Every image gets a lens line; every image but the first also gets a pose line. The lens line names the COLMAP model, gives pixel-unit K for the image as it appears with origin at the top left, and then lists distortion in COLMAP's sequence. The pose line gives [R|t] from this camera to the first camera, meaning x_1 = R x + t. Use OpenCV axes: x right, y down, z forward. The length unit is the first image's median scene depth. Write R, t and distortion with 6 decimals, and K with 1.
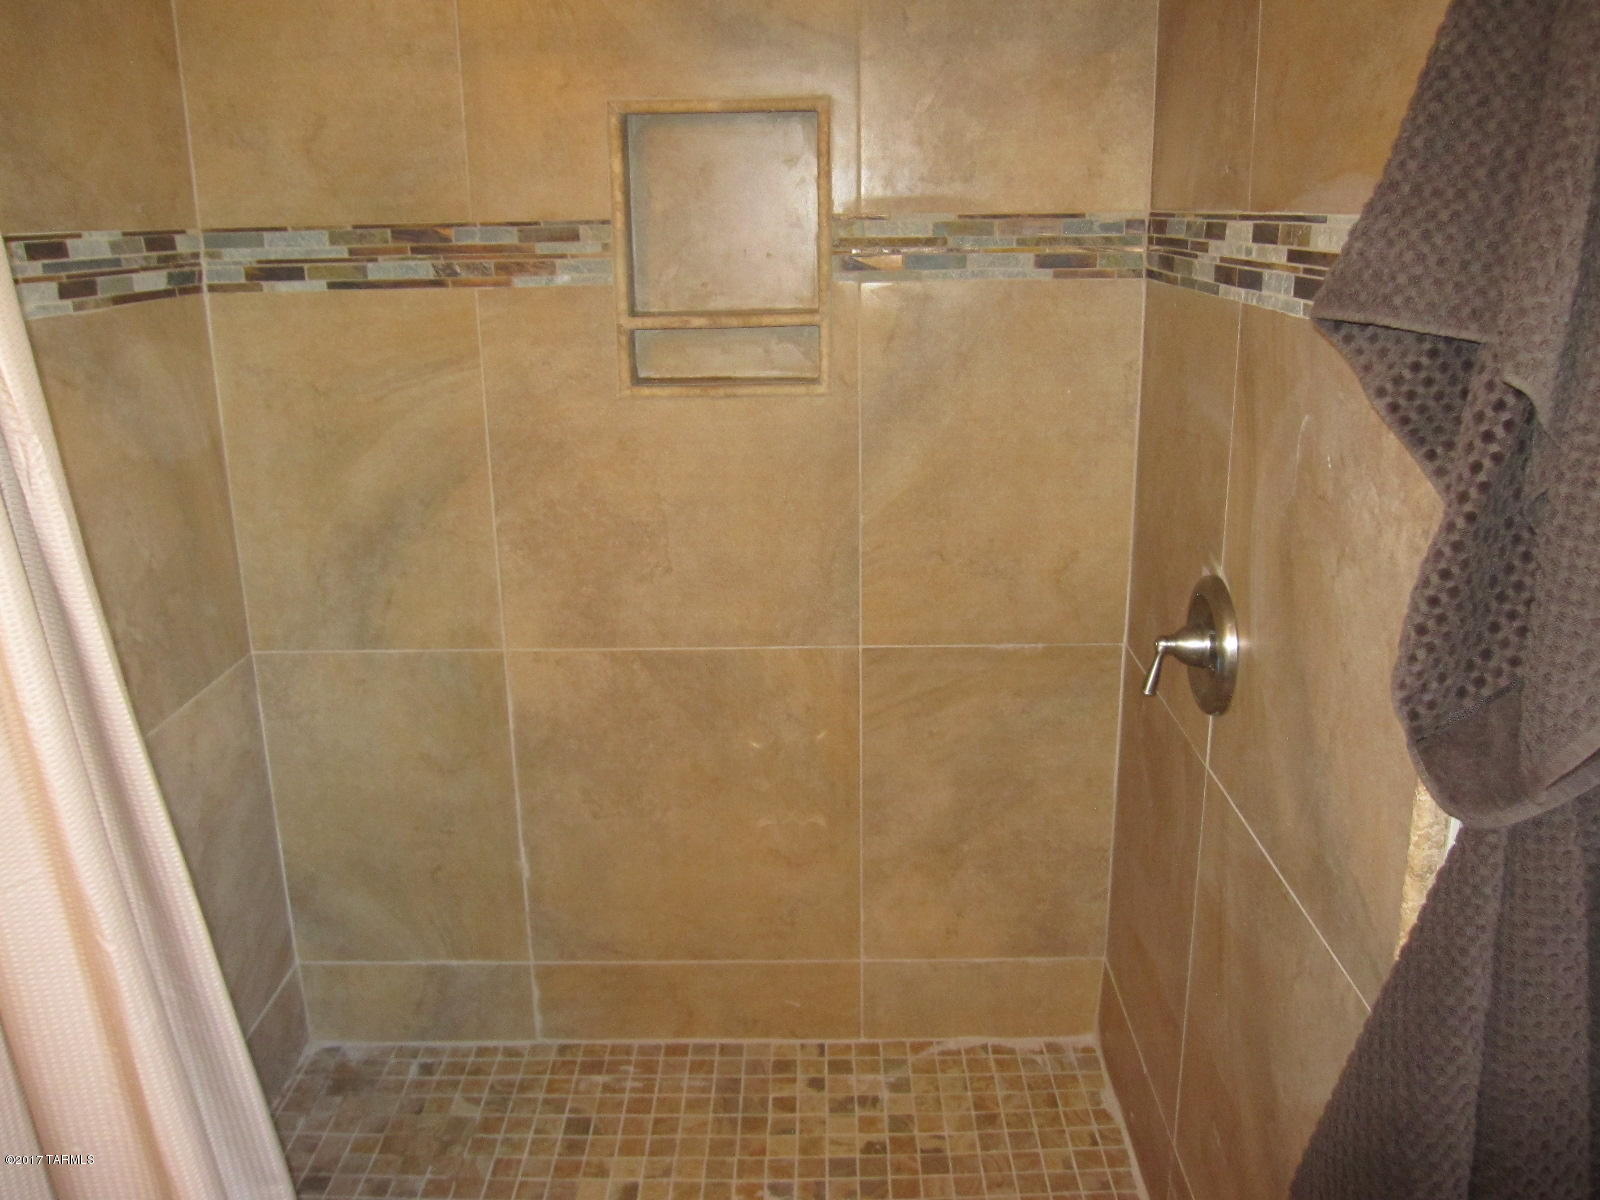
lens RADIAL K [[1305.6, 0, 809.2], [0, 1305.6, 575.8], [0, 0, 1]] dist [-0.061642, 0.015027]
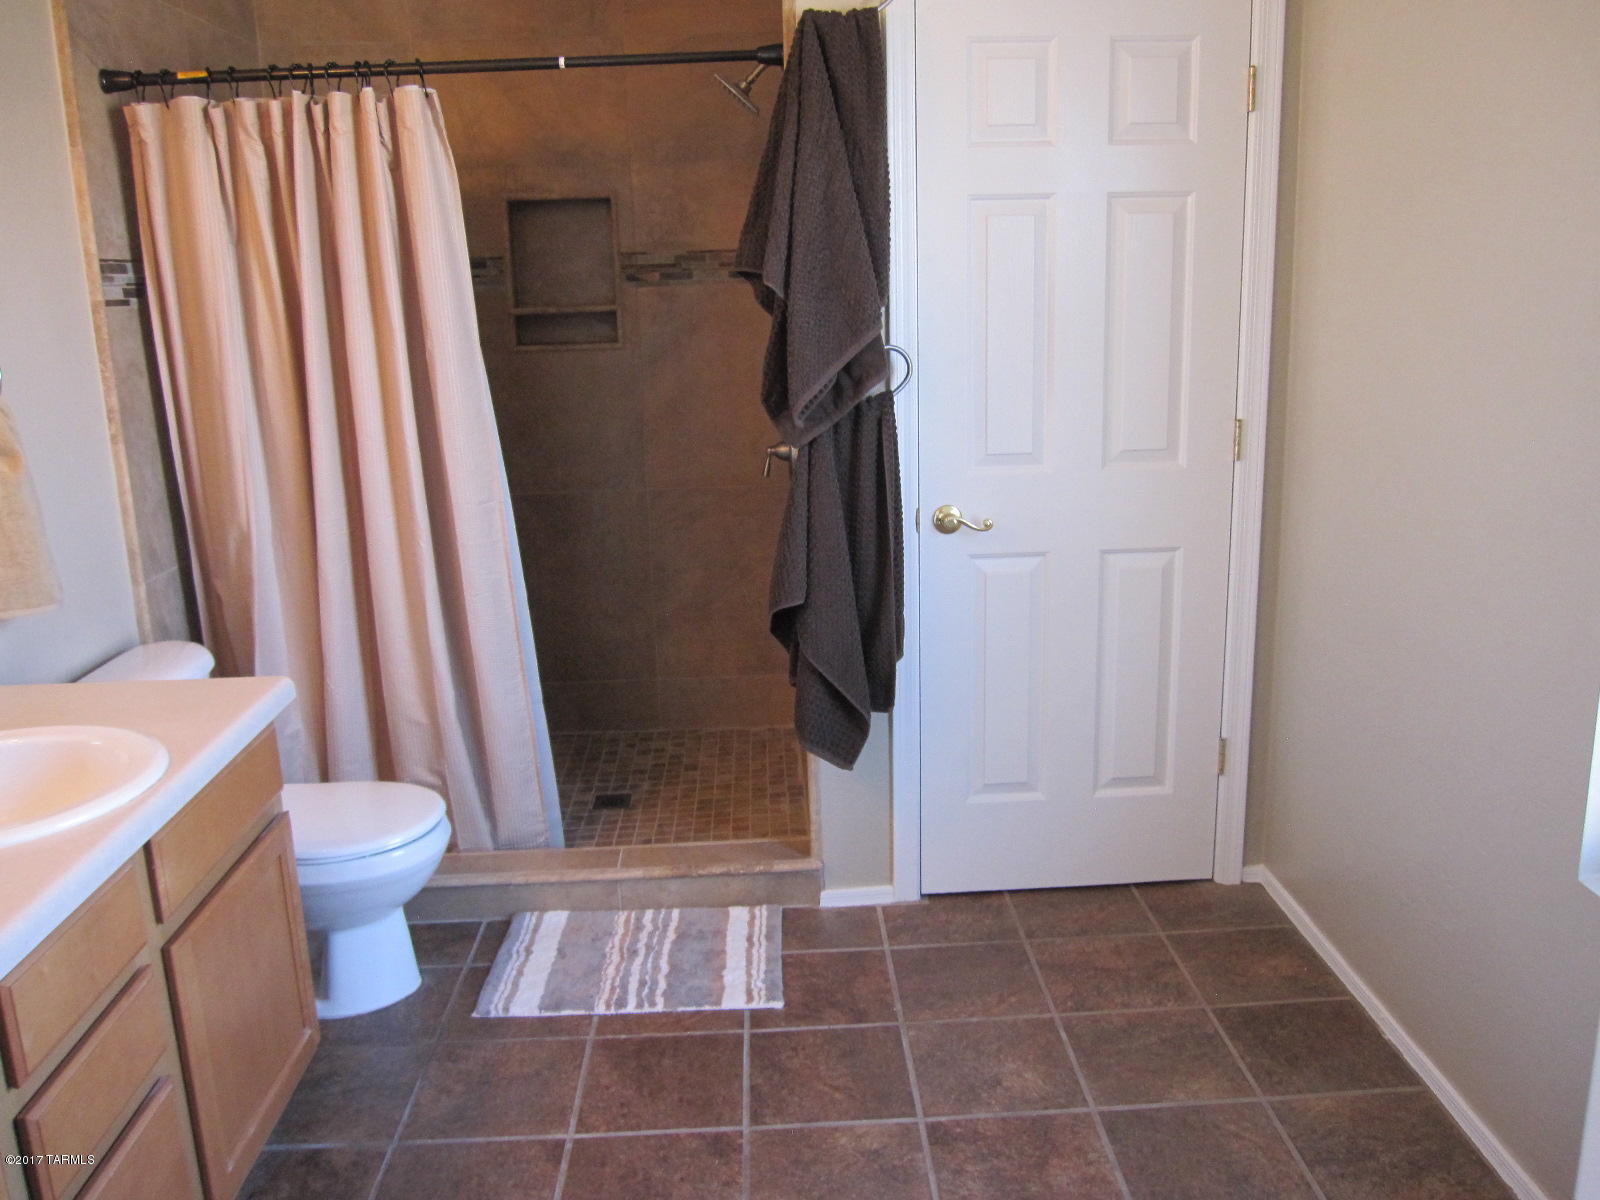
lens RADIAL K [[1305.6, 0, 809.2], [0, 1305.6, 575.8], [0, 0, 1]] dist [-0.061642, 0.015027]
pose [[0.998538, -0.024413, 0.048232, 0.183256], [0.026733, 0.998487, -0.048058, 0.281782], [-0.046986, 0.049277, 0.997679, -0.849935]]
